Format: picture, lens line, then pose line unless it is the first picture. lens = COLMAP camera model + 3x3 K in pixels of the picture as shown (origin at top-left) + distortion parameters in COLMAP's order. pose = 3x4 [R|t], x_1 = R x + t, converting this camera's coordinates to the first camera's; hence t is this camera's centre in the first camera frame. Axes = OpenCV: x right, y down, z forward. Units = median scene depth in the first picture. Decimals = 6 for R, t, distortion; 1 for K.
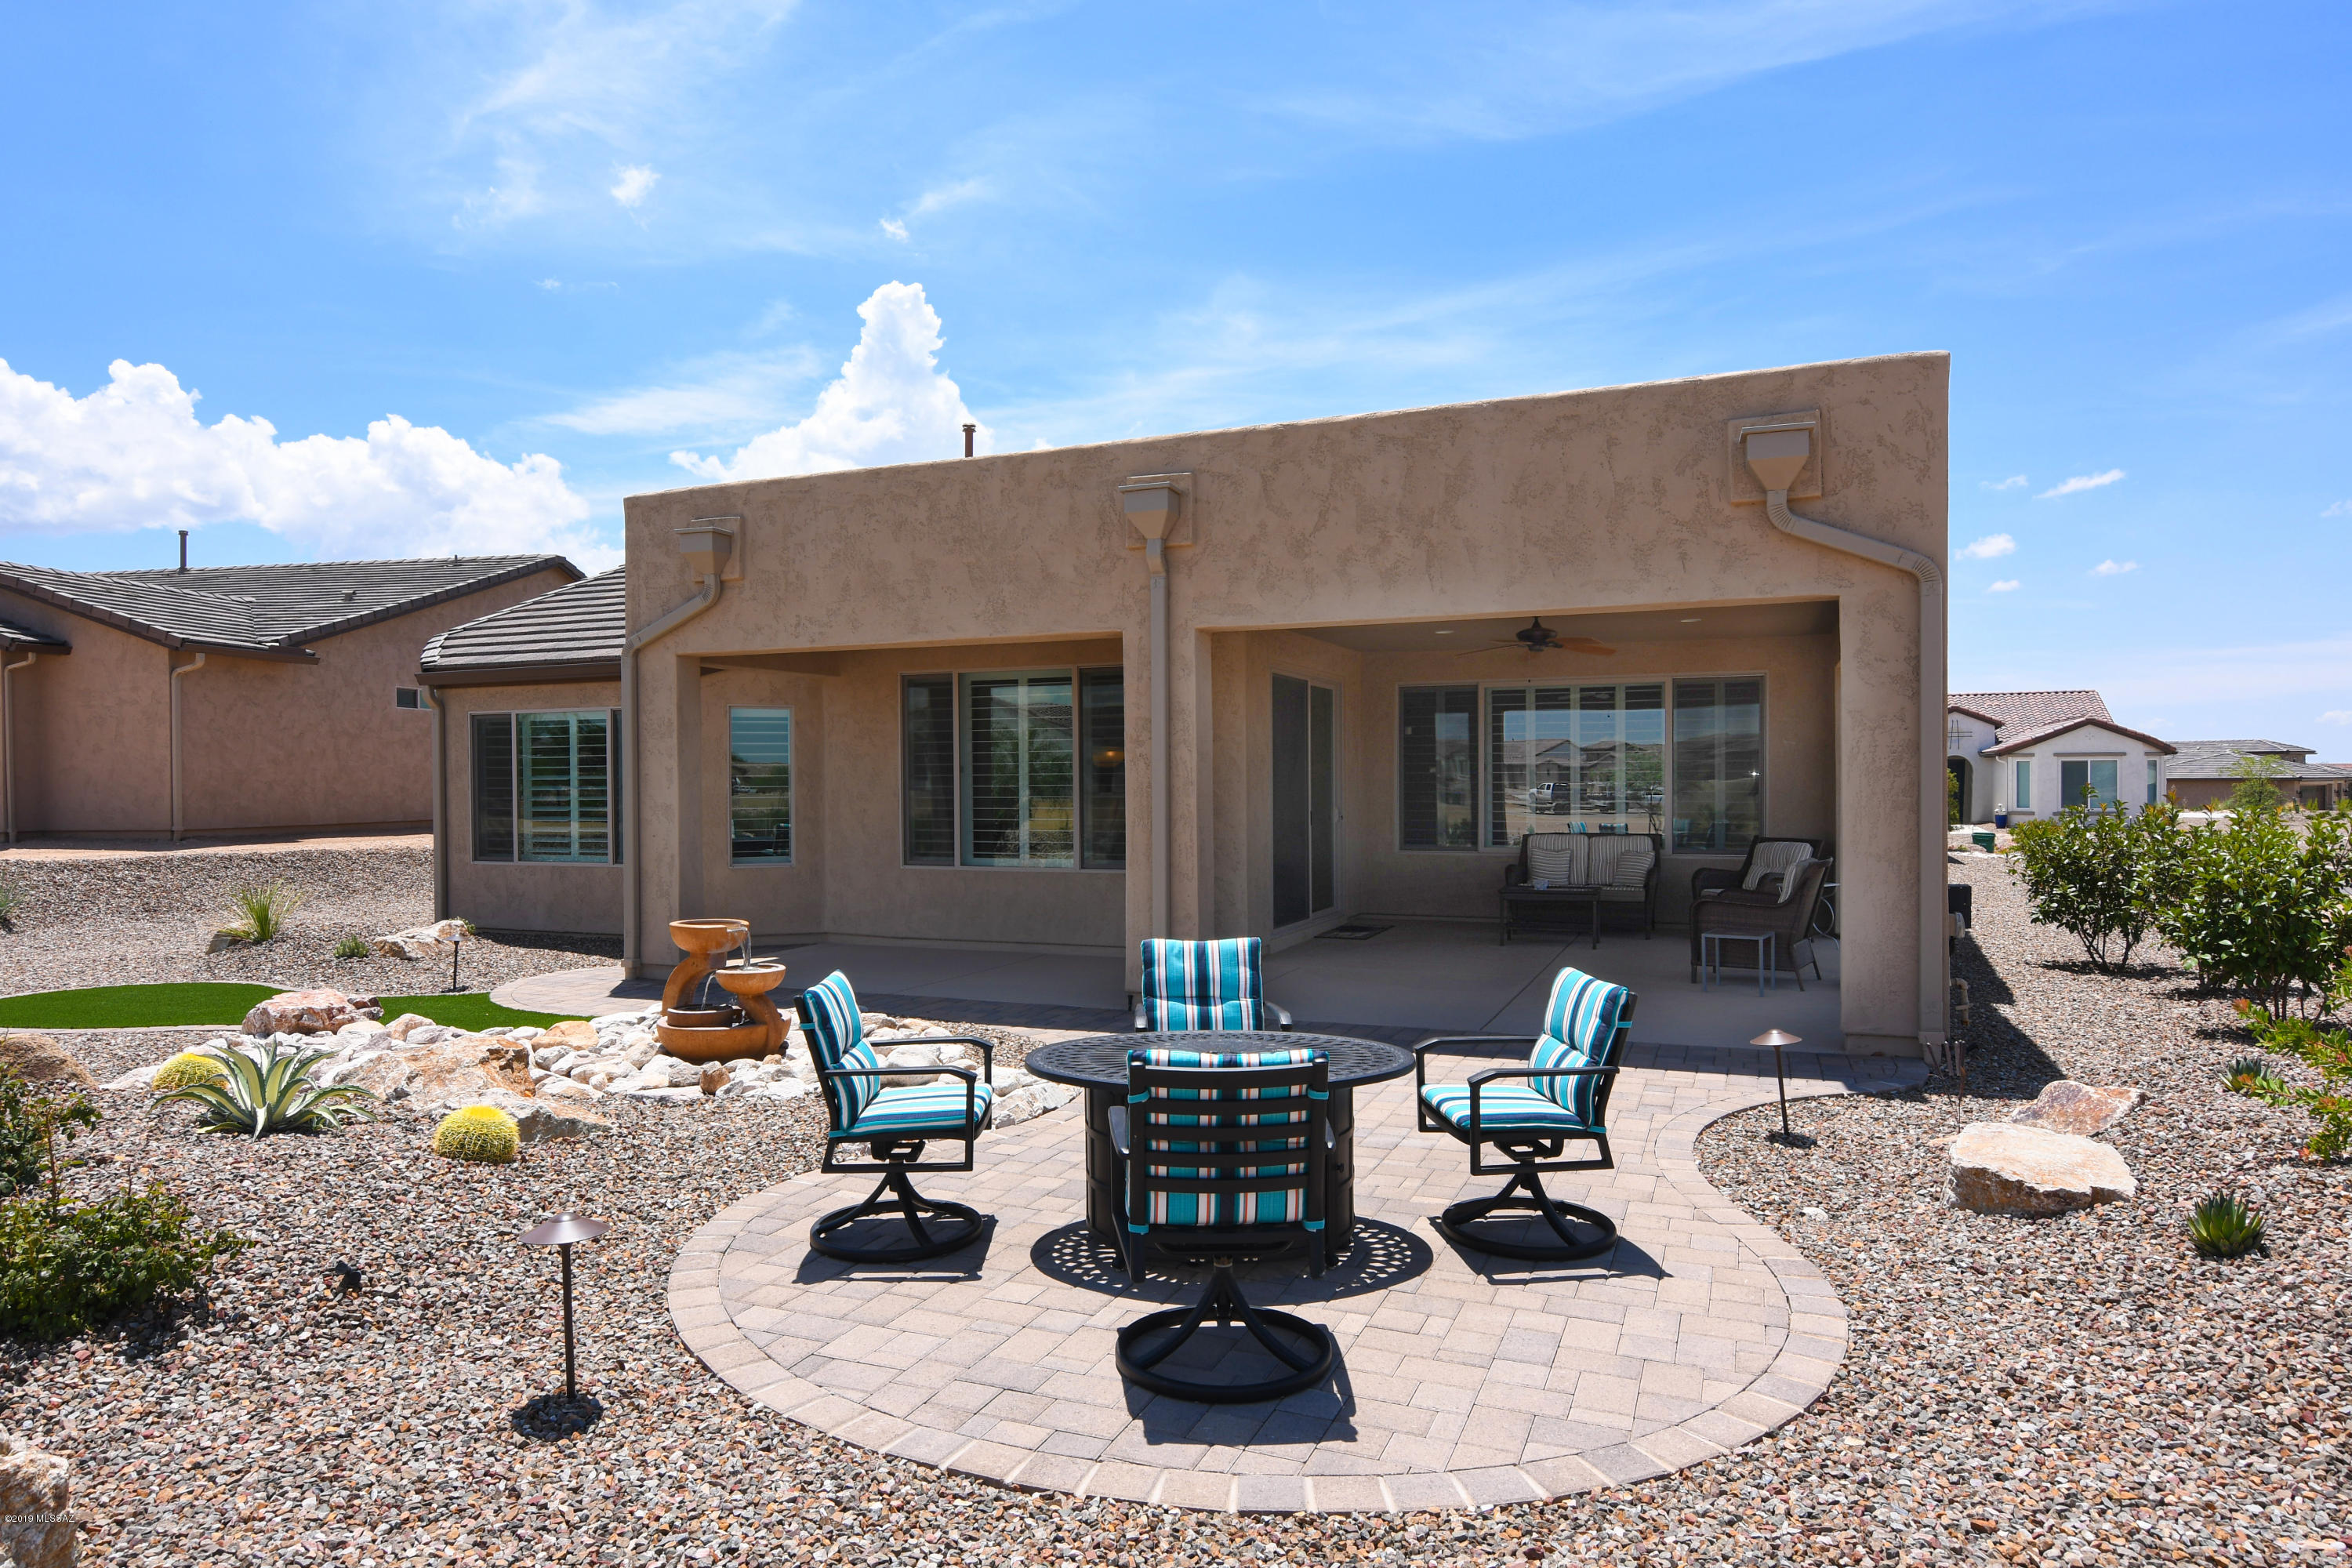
lens RADIAL K [[1398.6, 0, 1177.4], [0, 1398.6, 782.3], [0, 0, 1]] dist [-0.015181, -0.002817]
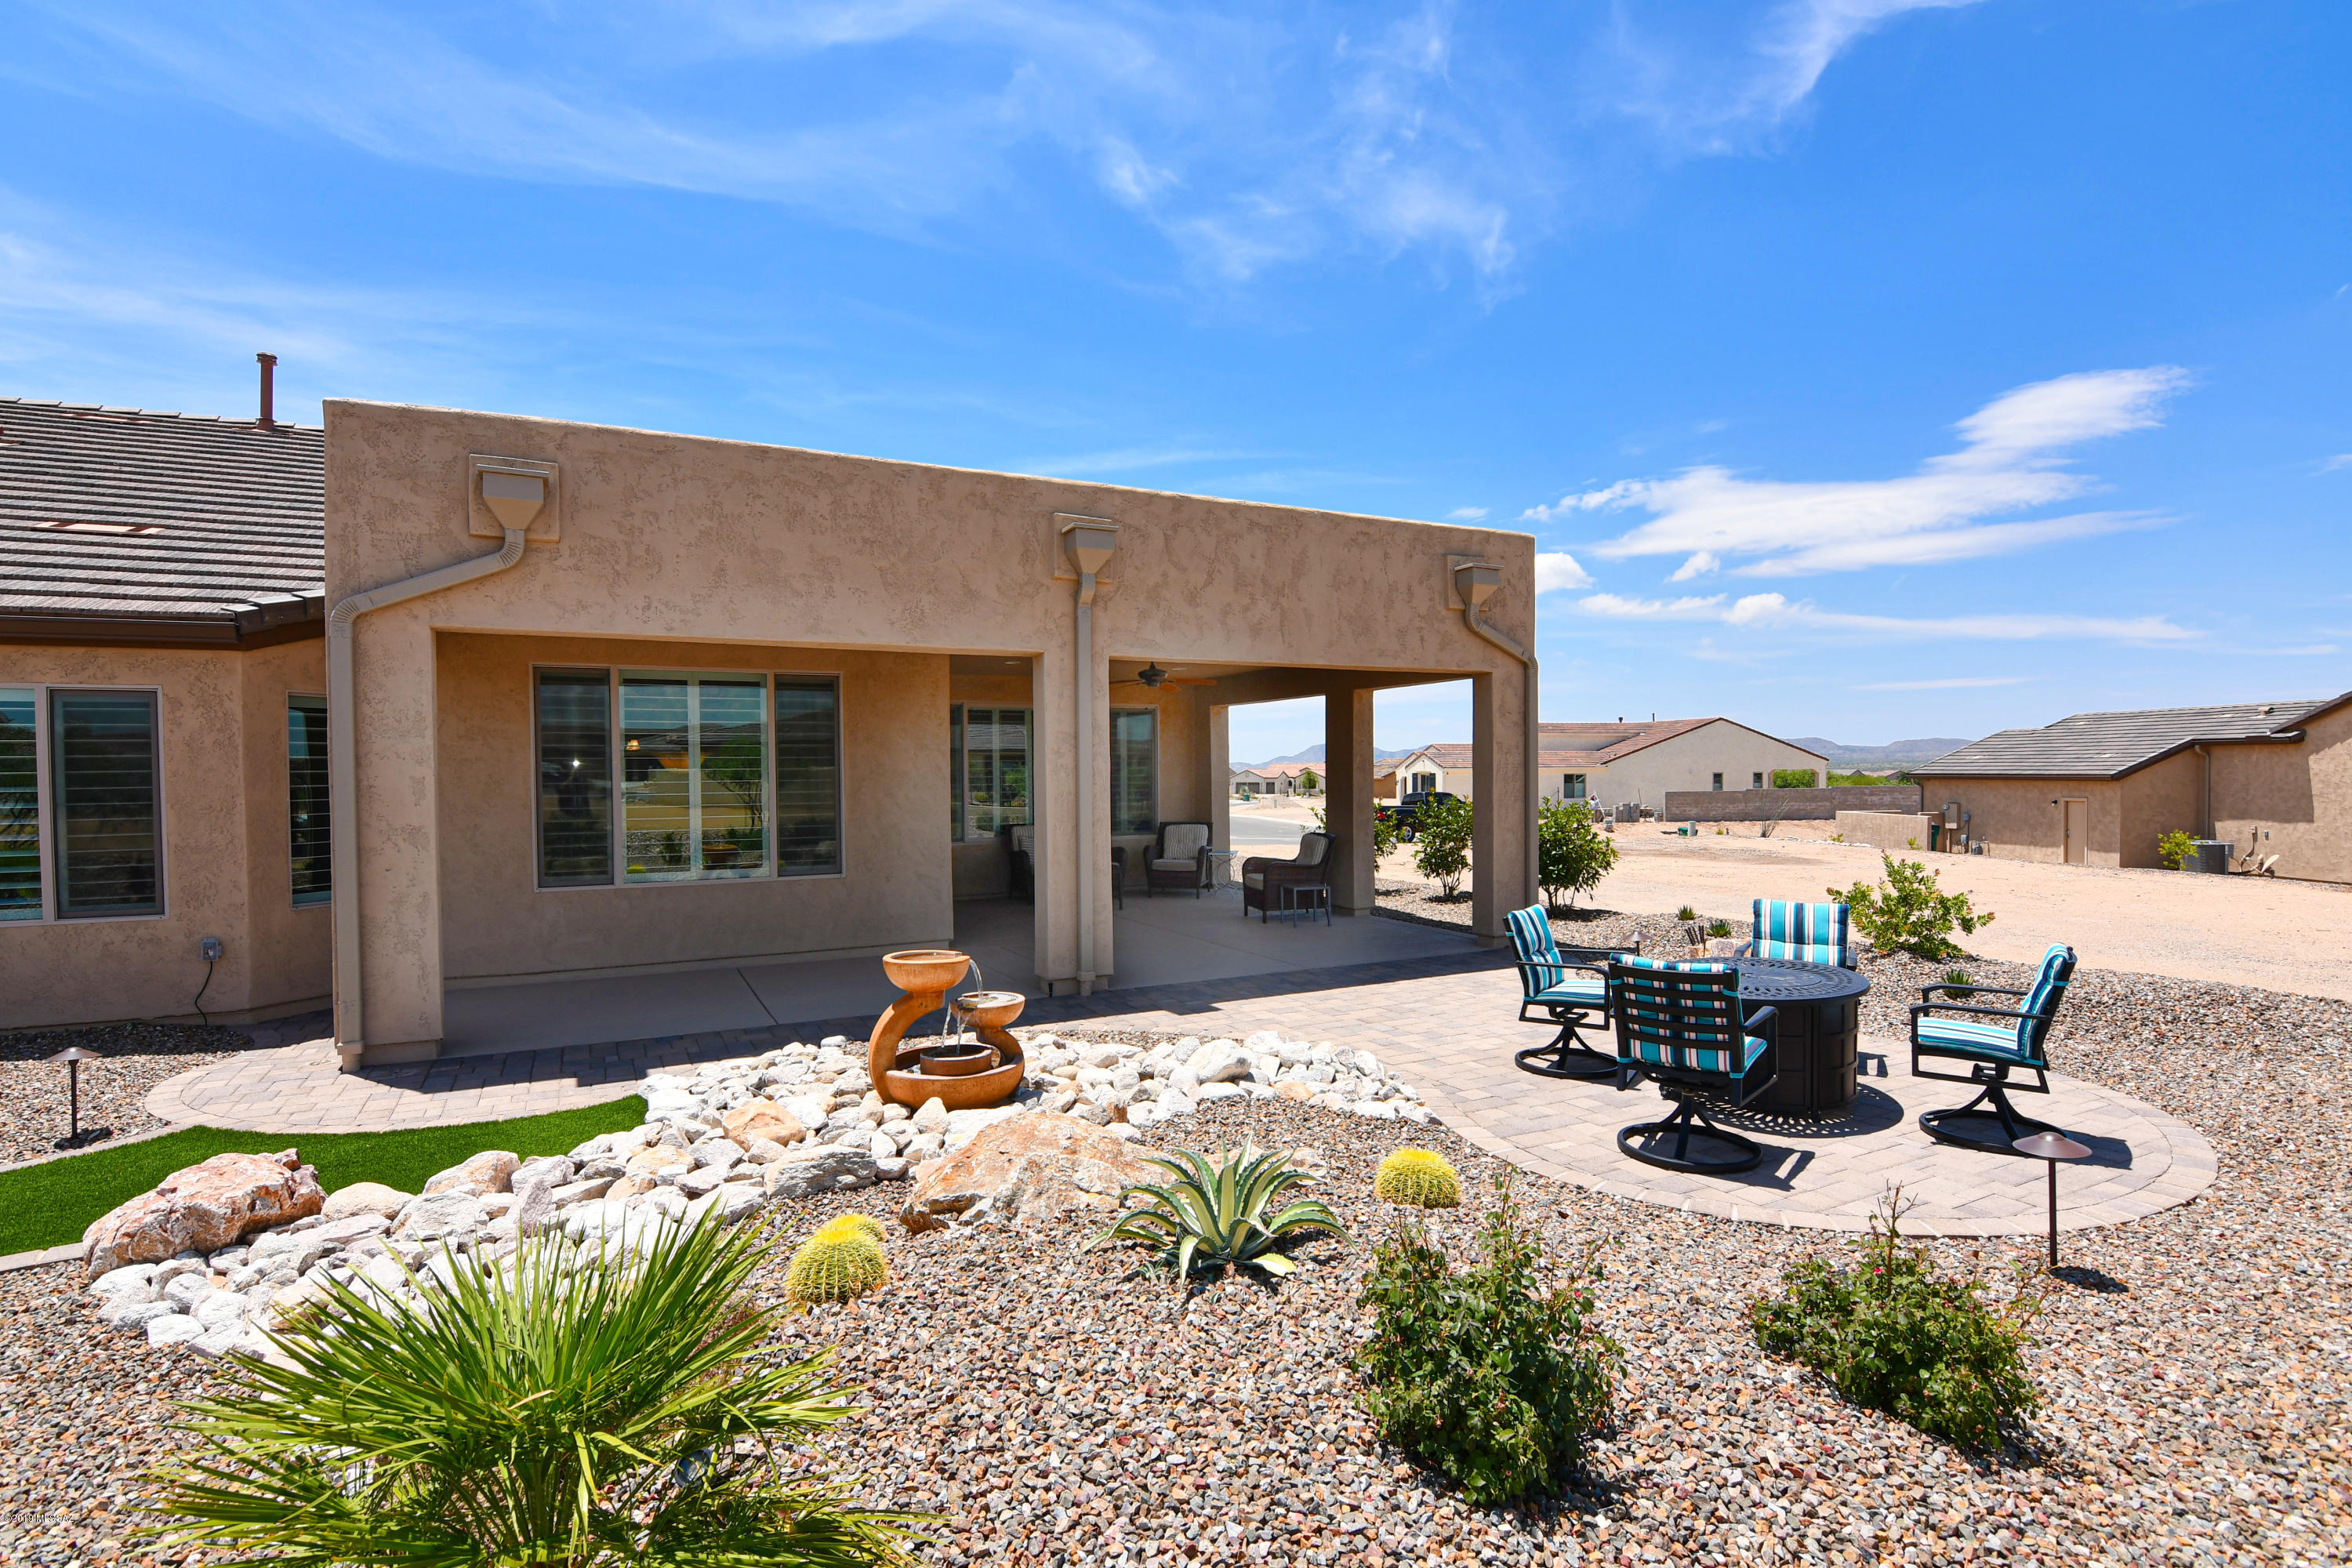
lens RADIAL K [[1138.6, 0, 1177.7], [0, 1138.6, 789.5], [0, 0, 1]] dist [-0.007220, -0.008464]
pose [[0.645398, -0.011152, 0.763765, -0.628669], [0.003815, 0.999928, 0.011377, -0.010452], [-0.763837, -0.004429, 0.645394, 0.333252]]
